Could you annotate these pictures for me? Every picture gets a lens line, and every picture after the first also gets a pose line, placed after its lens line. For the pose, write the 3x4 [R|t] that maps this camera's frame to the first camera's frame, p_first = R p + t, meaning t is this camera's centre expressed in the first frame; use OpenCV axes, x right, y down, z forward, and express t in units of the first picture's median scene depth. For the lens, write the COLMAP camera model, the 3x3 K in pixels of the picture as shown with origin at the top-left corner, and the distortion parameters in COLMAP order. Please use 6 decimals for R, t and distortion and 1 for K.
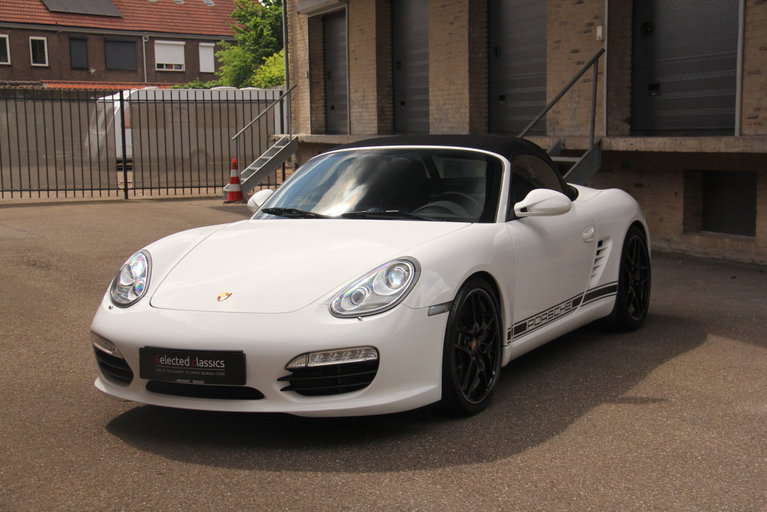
lens RADIAL K [[1326.3, 0, 402.6], [0, 1326.3, 269.1], [0, 0, 1]] dist [0.236020, 0.733575]
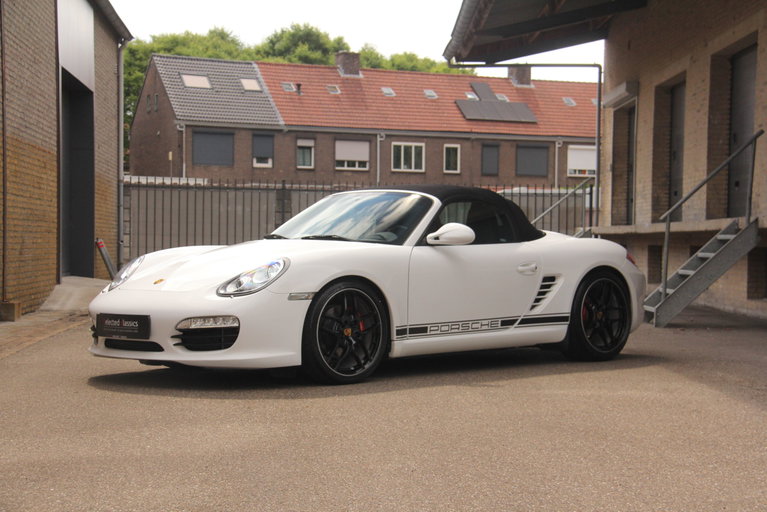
lens RADIAL K [[1476.9, 0, 383.5], [0, 1476.9, 256.0], [0, 0, 1]] dist [0.370976, 0.353894]
pose [[0.944248, 0.031887, -0.327688, 0.414379], [-0.063513, 0.994246, -0.086265, 0.078784], [0.323052, 0.102268, 0.940839, -0.270643]]
